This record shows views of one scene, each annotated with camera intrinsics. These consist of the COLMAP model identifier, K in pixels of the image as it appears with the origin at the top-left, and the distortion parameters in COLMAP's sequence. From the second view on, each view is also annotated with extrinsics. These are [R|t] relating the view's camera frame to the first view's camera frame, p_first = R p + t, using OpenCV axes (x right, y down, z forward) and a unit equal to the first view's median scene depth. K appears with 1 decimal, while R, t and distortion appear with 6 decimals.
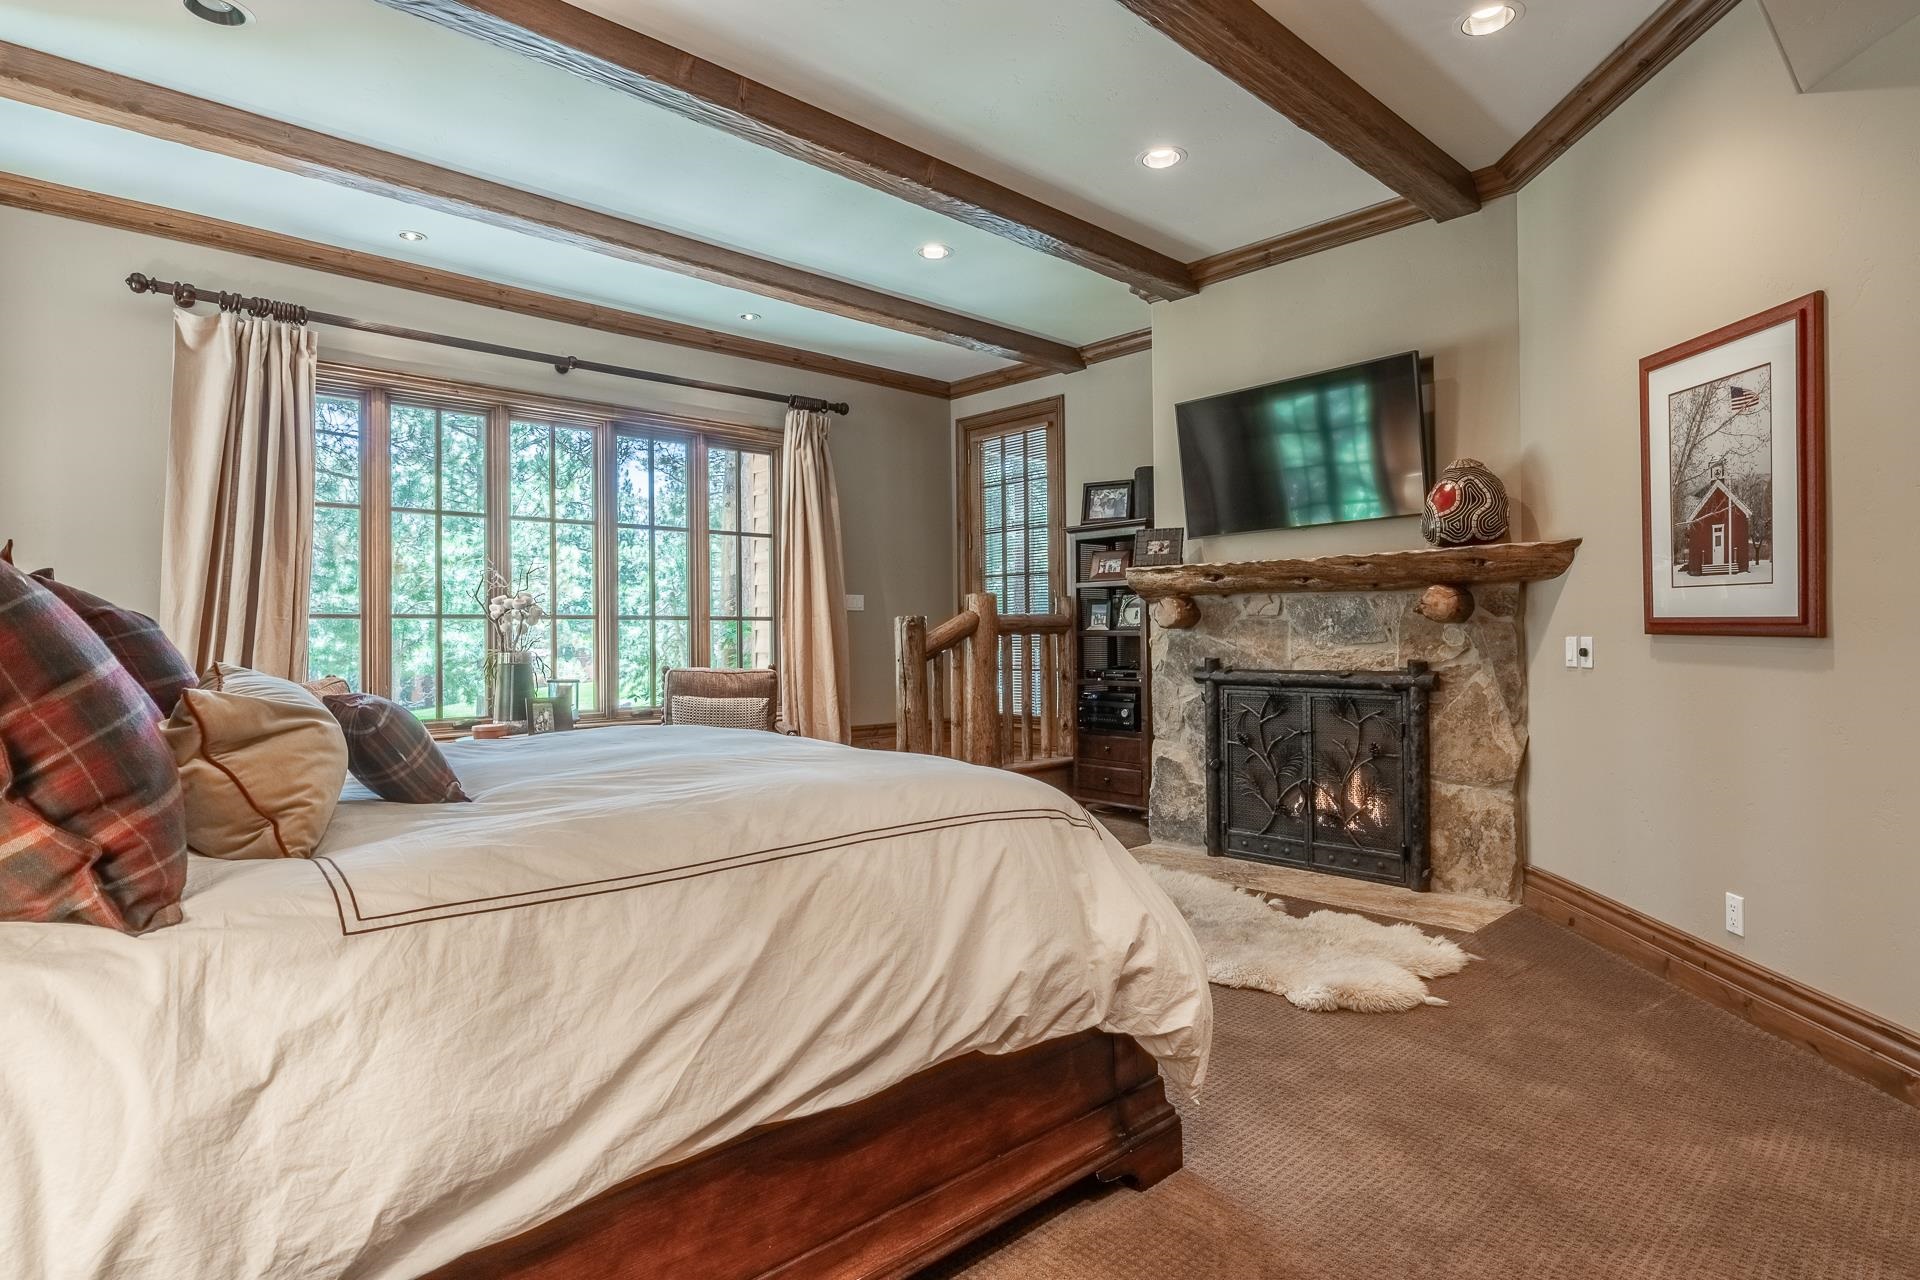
lens RADIAL K [[1030.6, 0, 952.9], [0, 1030.6, 626.0], [0, 0, 1]] dist [-0.001429, 0.000695]
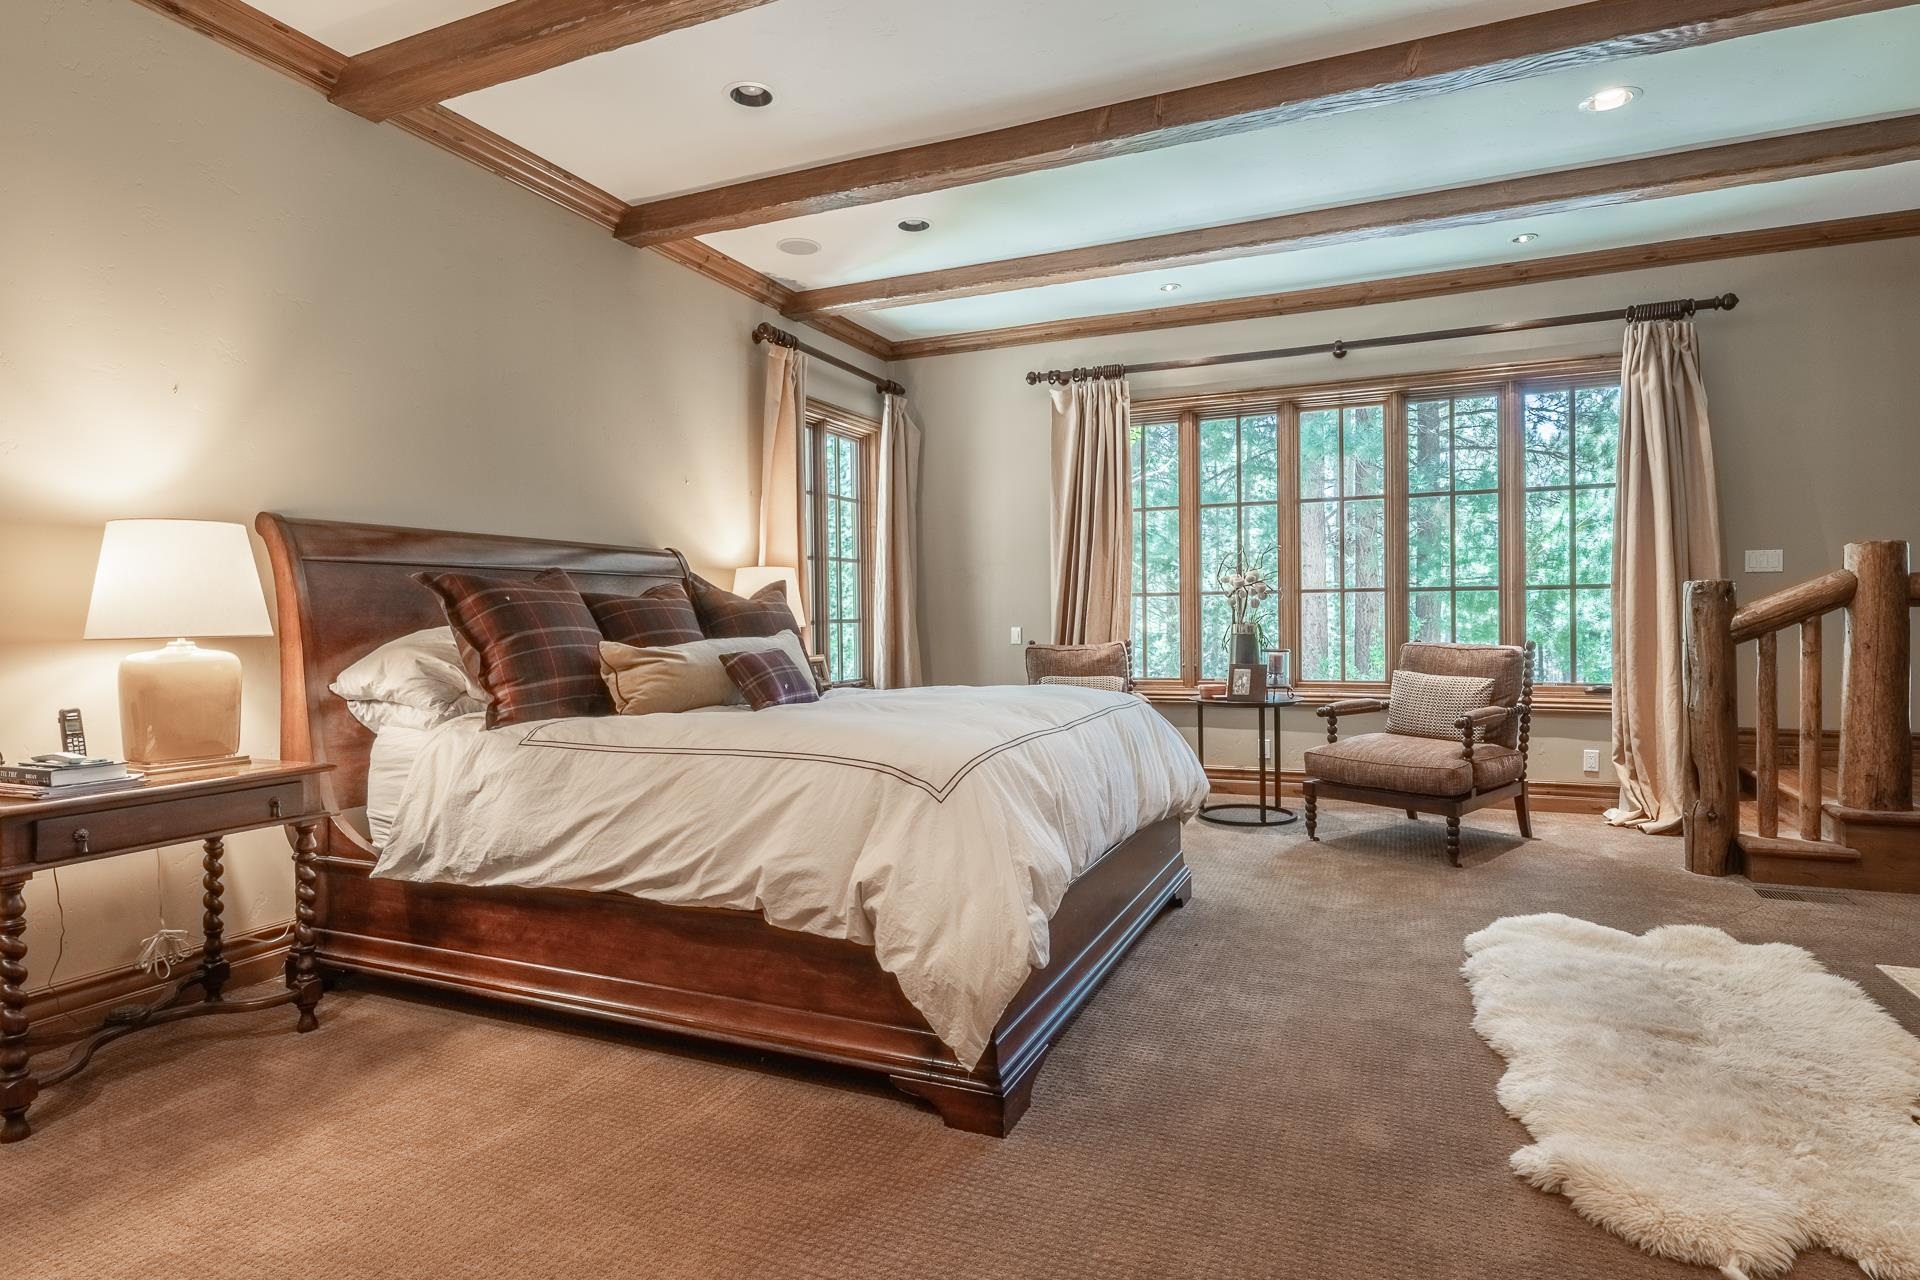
lens RADIAL K [[1030.6, 0, 953.5], [0, 1030.6, 644.3], [0, 0, 1]] dist [-0.001429, 0.000695]
pose [[0.384177, 0.031282, -0.922729, 0.479998], [0.016176, 0.999044, 0.040604, -0.003259], [0.923118, -0.030525, 0.383304, 0.244659]]
